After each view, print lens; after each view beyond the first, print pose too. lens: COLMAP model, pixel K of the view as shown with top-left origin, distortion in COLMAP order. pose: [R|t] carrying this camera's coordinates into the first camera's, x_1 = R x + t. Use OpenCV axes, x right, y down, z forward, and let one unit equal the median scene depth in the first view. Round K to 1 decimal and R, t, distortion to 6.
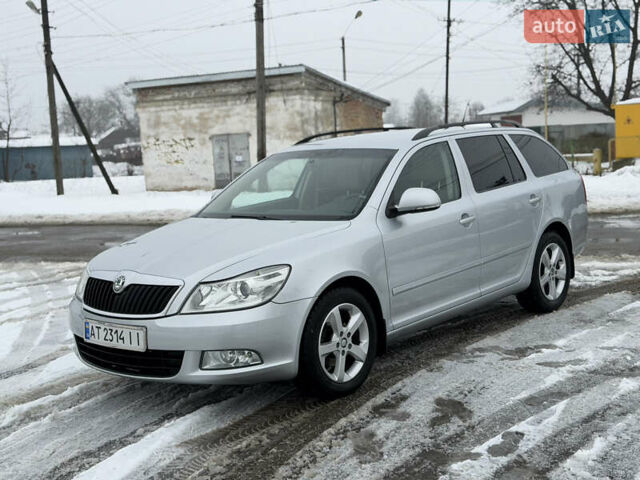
lens RADIAL K [[888.4, 0, 326.0], [0, 888.4, 241.2], [0, 0, 1]] dist [0.139159, -0.145798]
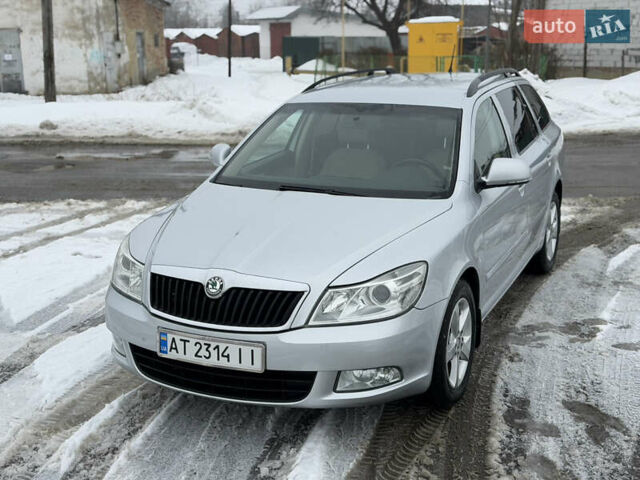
lens RADIAL K [[888.9, 0, 322.5], [0, 888.9, 240.7], [0, 0, 1]] dist [0.142980, -0.175441]
pose [[0.958817, -0.017371, 0.283491, -0.254807], [-0.013691, 0.994141, 0.107224, -0.055821], [-0.283693, -0.106690, 0.952961, 0.154278]]
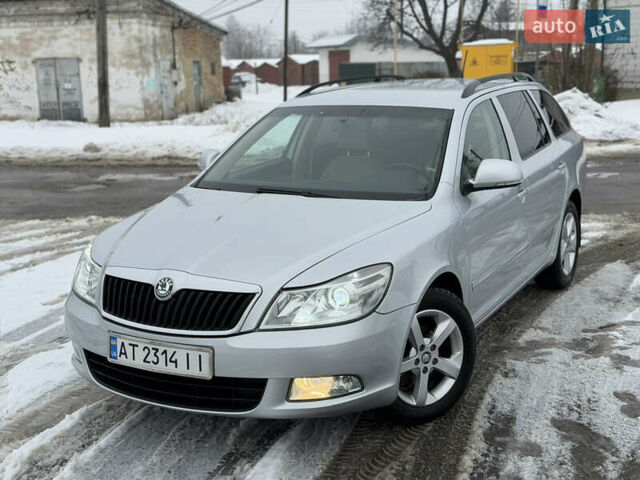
lens RADIAL K [[888.8, 0, 320.0], [0, 888.8, 240.0], [0, 0, 1]] dist [0.169206, -0.333298]
pose [[0.977649, -0.005310, 0.210178, -0.182854], [-0.010680, 0.997136, 0.074871, -0.035223], [-0.209973, -0.075443, 0.974792, 0.170457]]
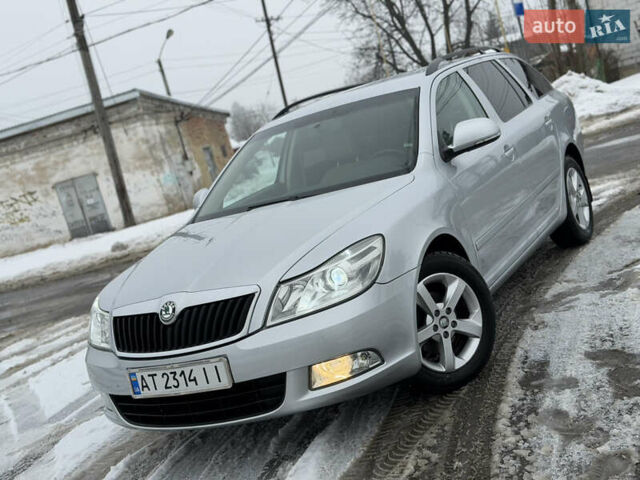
lens RADIAL K [[888.9, 0, 322.5], [0, 888.9, 240.7], [0, 0, 1]] dist [0.142980, -0.175441]
pose [[0.957472, -0.233259, 0.169818, -0.154369], [0.236401, 0.971654, 0.001764, 0.013040], [-0.165415, 0.038456, 0.985474, 0.159875]]
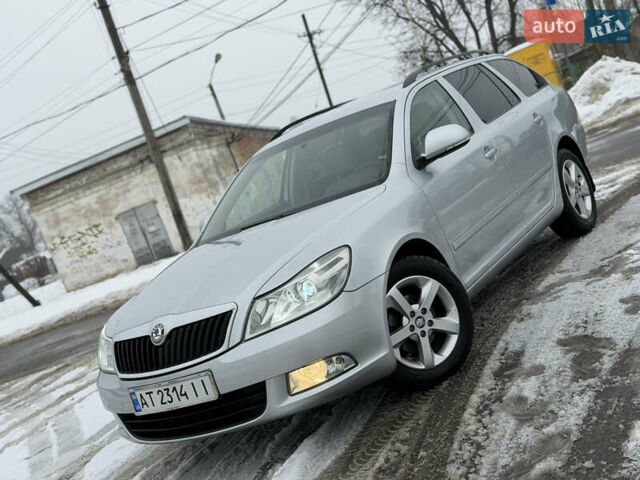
lens RADIAL K [[888.9, 0, 322.5], [0, 888.9, 240.7], [0, 0, 1]] dist [0.142980, -0.175441]
pose [[0.943824, -0.315895, 0.096987, -0.098523], [0.319908, 0.947015, -0.028666, 0.027032], [-0.082793, 0.058083, 0.994873, 0.112514]]
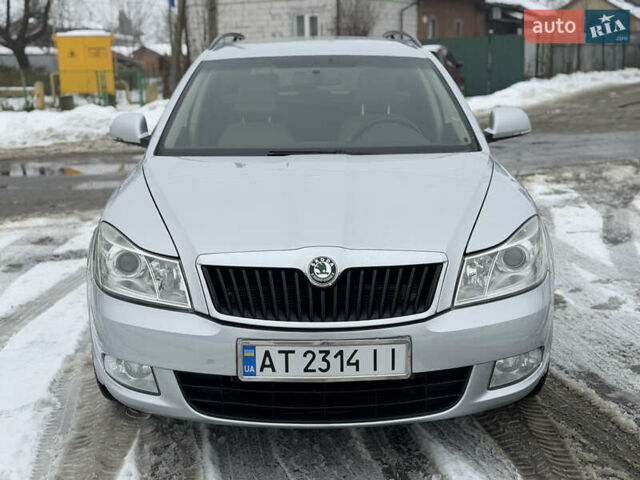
lens RADIAL K [[888.8, 0, 320.0], [0, 888.8, 240.0], [0, 0, 1]] dist [0.169206, -0.333298]
pose [[0.757128, -0.091375, 0.646844, -0.419475], [0.048955, 0.995321, 0.083301, -0.013477], [-0.651430, -0.031403, 0.758059, 0.400115]]
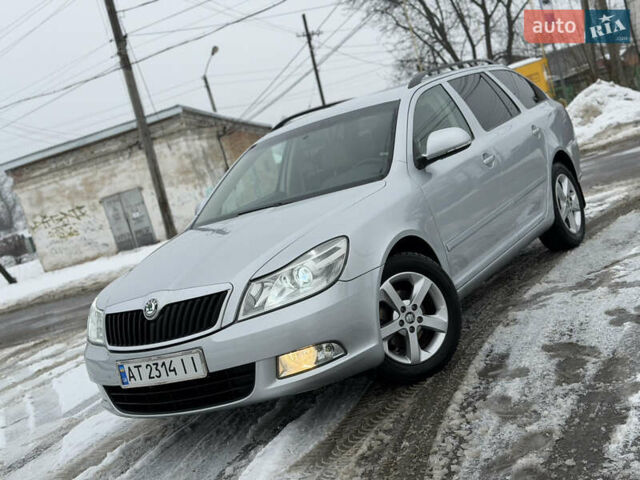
lens RADIAL K [[888.4, 0, 326.0], [0, 888.4, 241.2], [0, 0, 1]] dist [0.139159, -0.145798]
pose [[0.963130, -0.239704, 0.122158, -0.112822], [0.244284, 0.969412, -0.023781, 0.032537], [-0.112721, 0.052745, 0.992226, 0.107273]]
